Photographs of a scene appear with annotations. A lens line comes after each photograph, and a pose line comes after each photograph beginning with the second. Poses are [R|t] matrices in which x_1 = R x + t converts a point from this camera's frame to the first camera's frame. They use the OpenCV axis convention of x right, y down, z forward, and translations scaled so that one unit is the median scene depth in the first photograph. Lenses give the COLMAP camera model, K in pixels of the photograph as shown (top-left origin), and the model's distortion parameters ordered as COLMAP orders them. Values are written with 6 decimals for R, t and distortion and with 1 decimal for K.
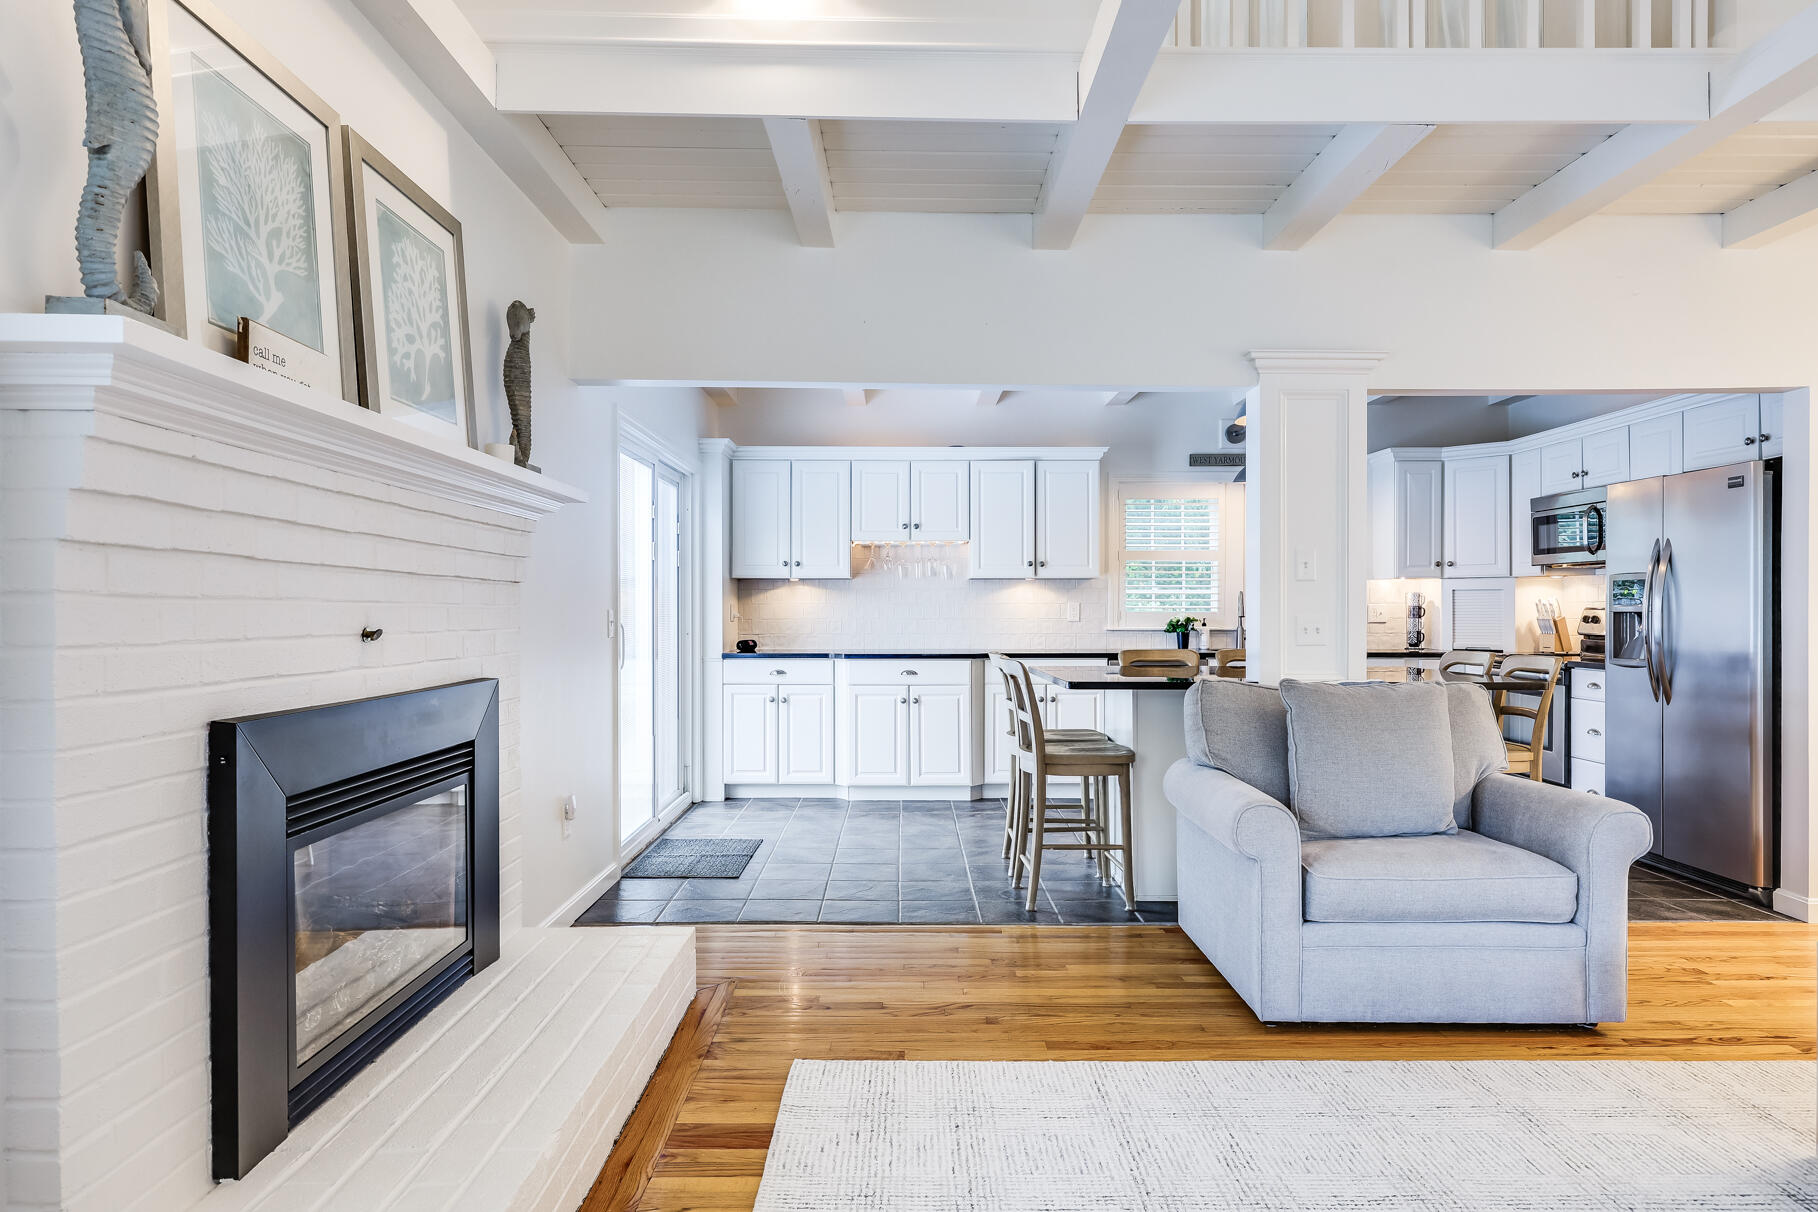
lens RADIAL K [[1052.5, 0, 908.8], [0, 1052.5, 612.8], [0, 0, 1]] dist [-0.000998, -0.005788]
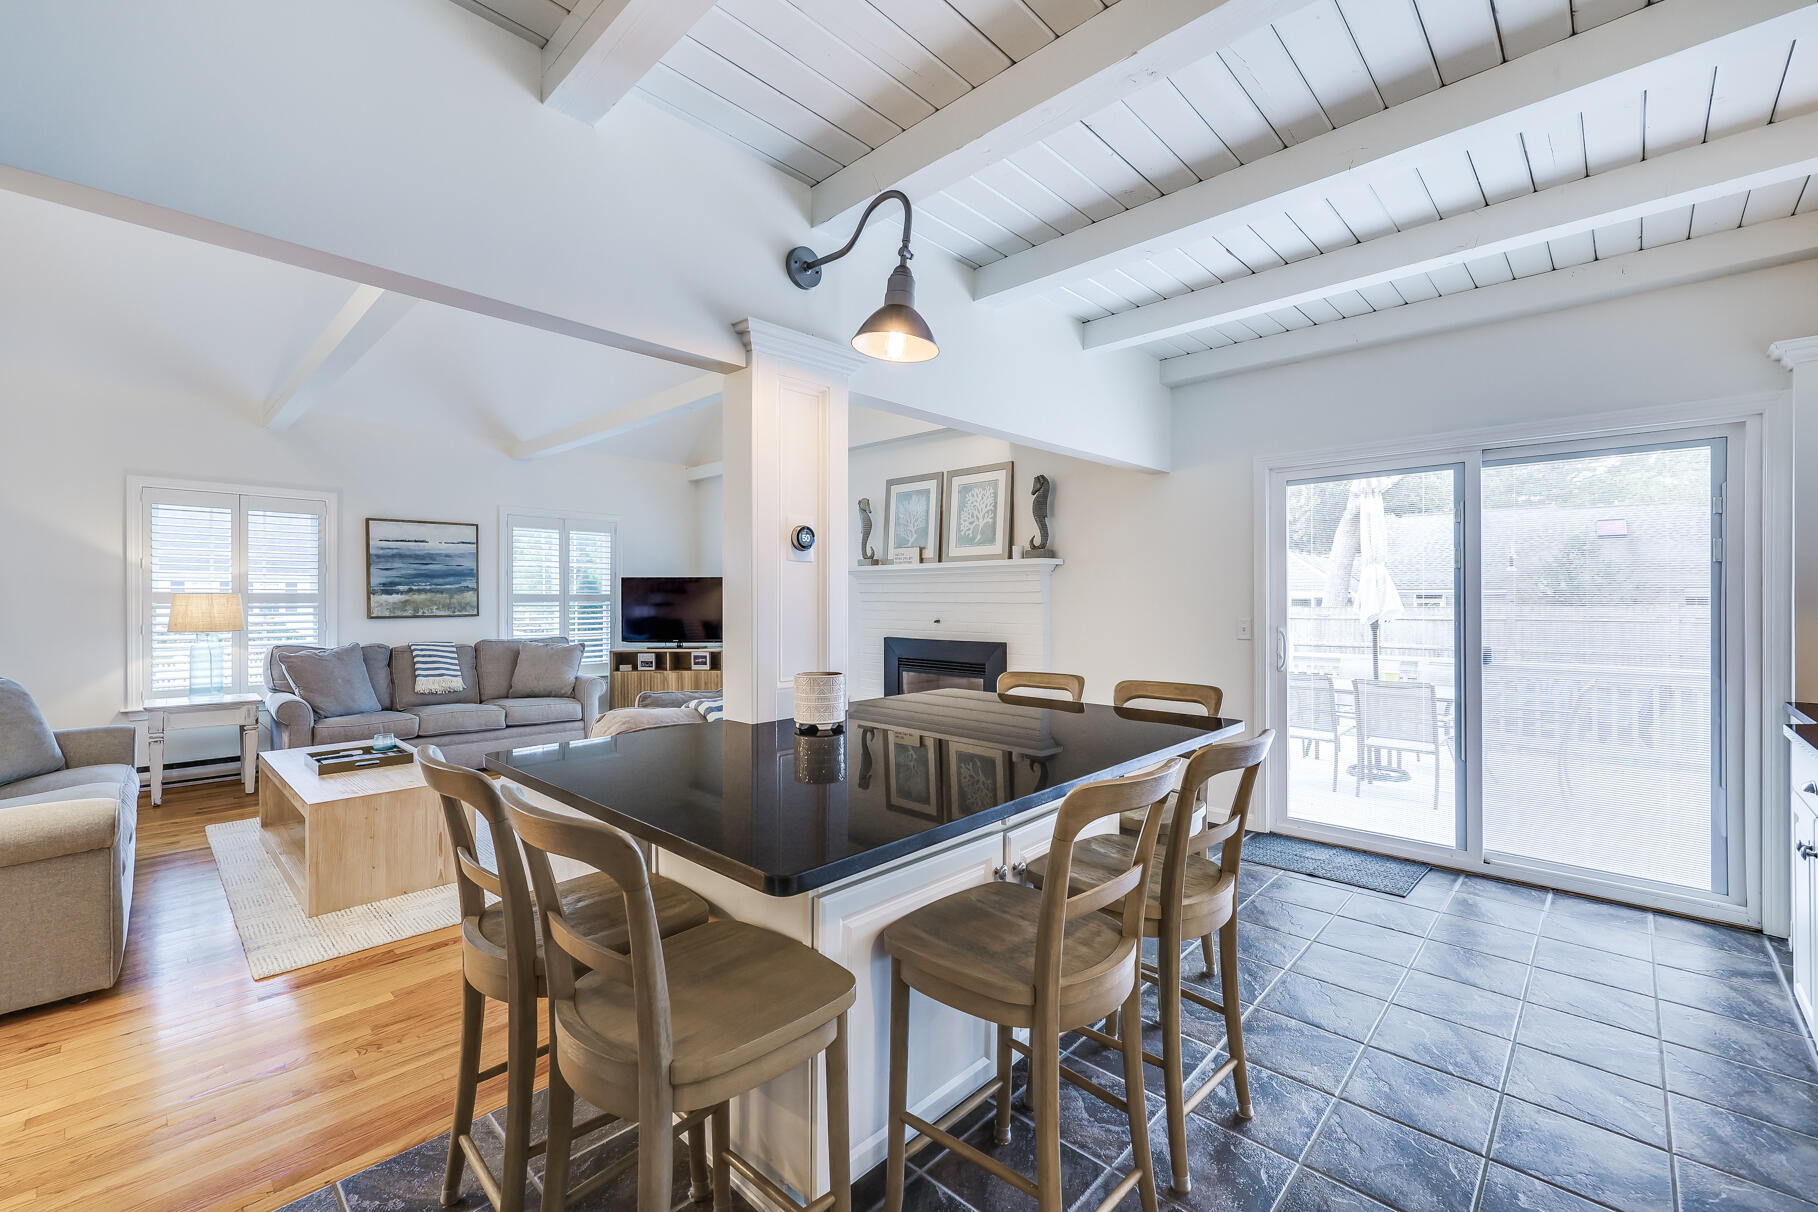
lens RADIAL K [[761.3, 0, 917.0], [0, 761.3, 598.9], [0, 0, 1]] dist [-0.001112, 0.000974]
pose [[-0.690849, 0.000972, -0.722998, 0.484077], [-0.002272, 0.999991, 0.003515, -0.022058], [0.722995, 0.004071, -0.690841, 0.971363]]
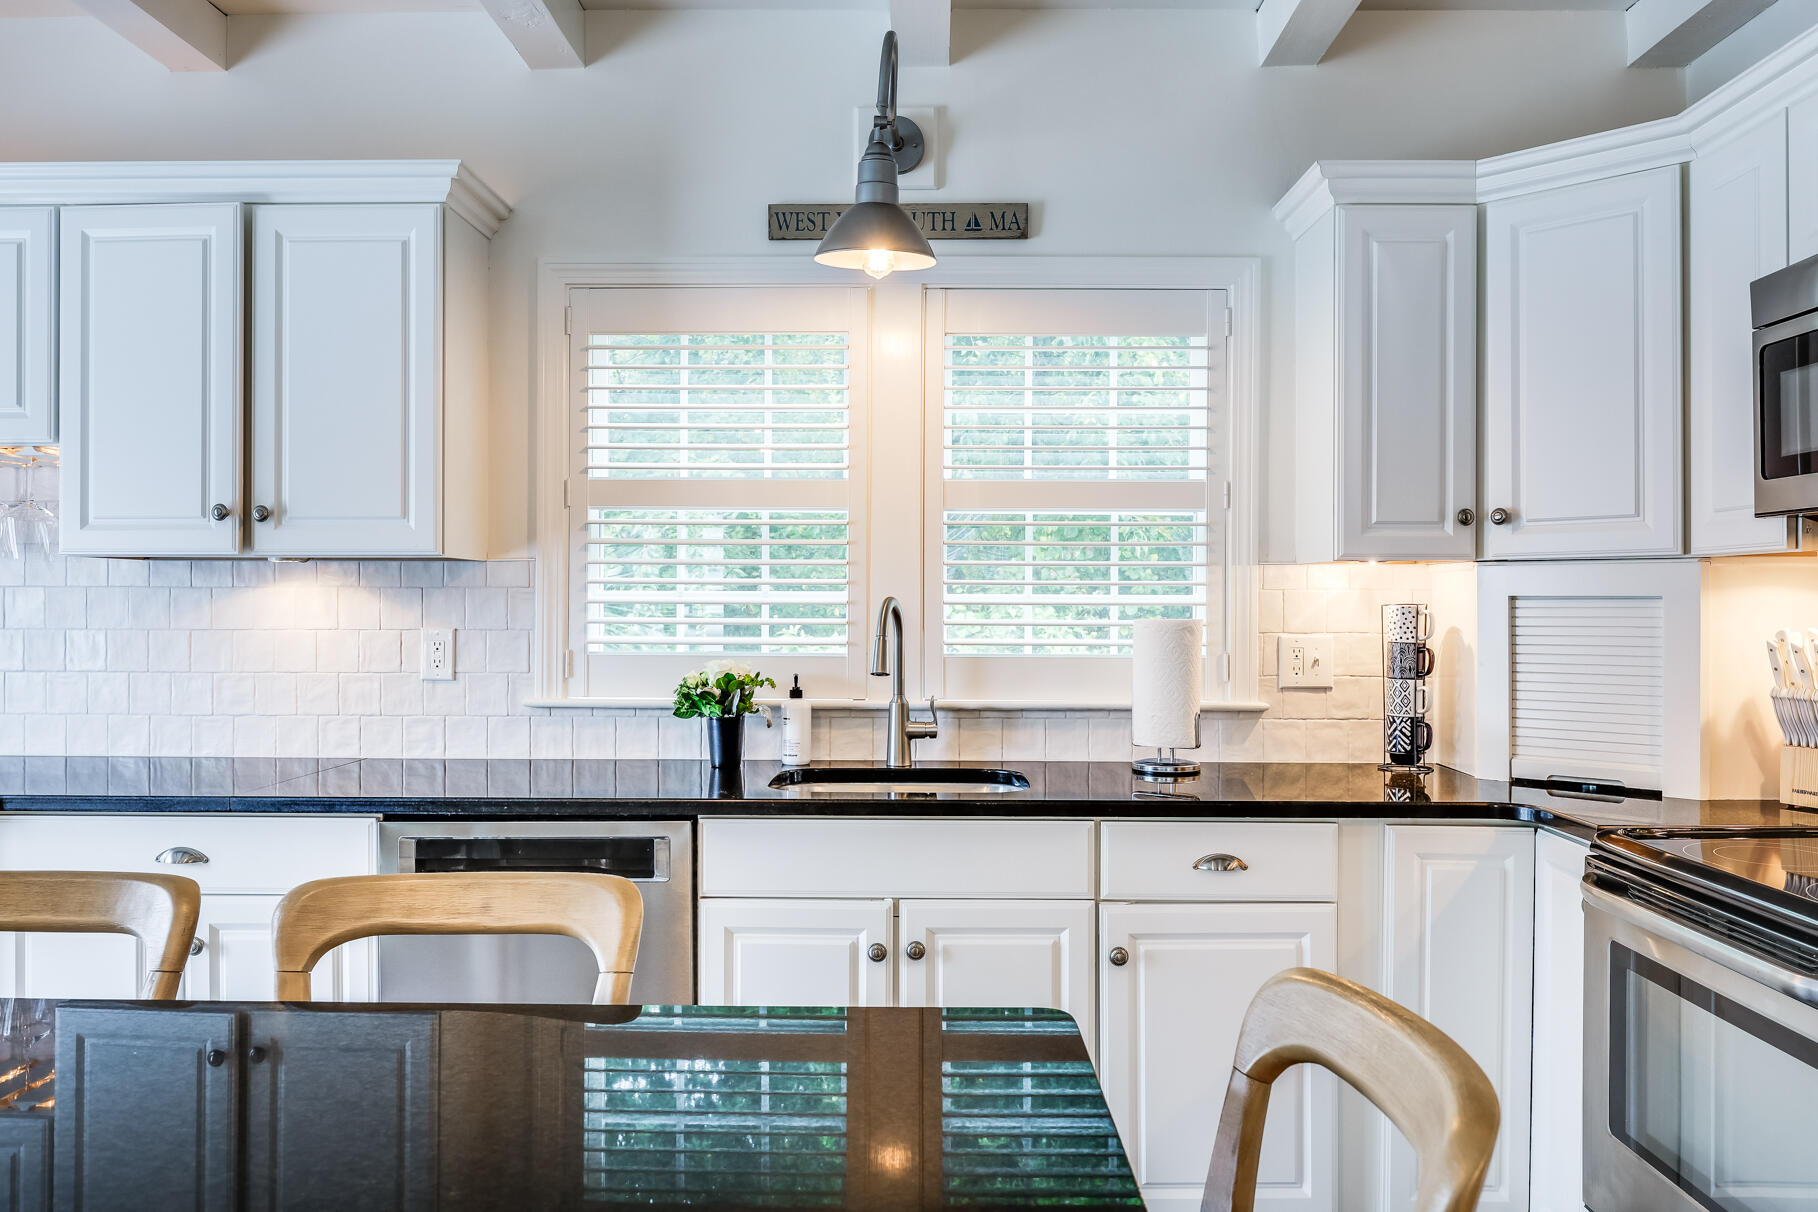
lens RADIAL K [[1406.5, 0, 892.6], [0, 1406.5, 596.5], [0, 0, 1]] dist [0.003519, -0.008906]
pose [[0.999865, 0.004245, -0.015883, 0.349430], [-0.004410, 0.999937, -0.010328, -0.017320], [0.015838, 0.010396, 0.999821, 0.588924]]
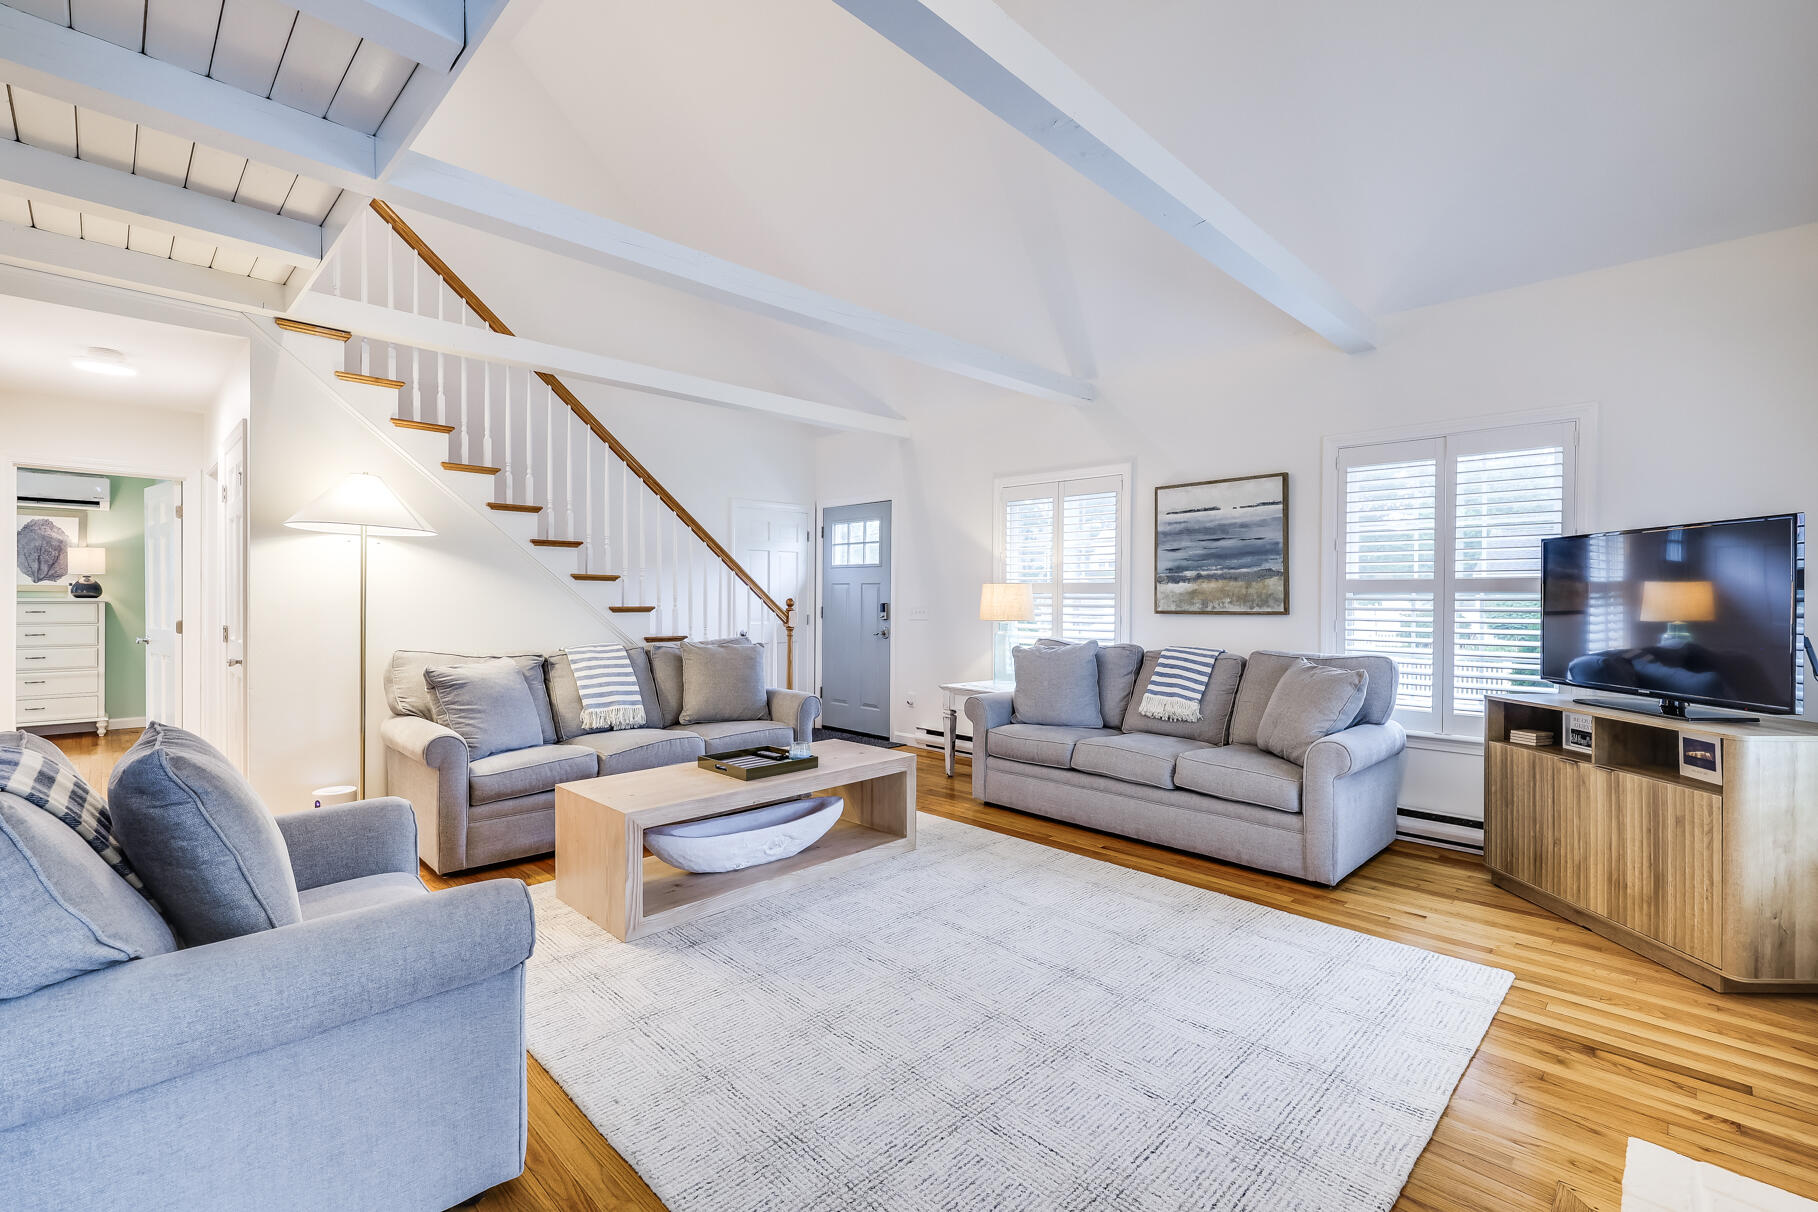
lens RADIAL K [[801.8, 0, 904.6], [0, 801.8, 605.2], [0, 0, 1]] dist [0.010167, -0.001064]
pose [[-0.705942, -0.009724, 0.708203, -0.119492], [0.000321, 0.999901, 0.014049, -0.011887], [-0.708270, 0.010145, -0.705869, 0.558606]]
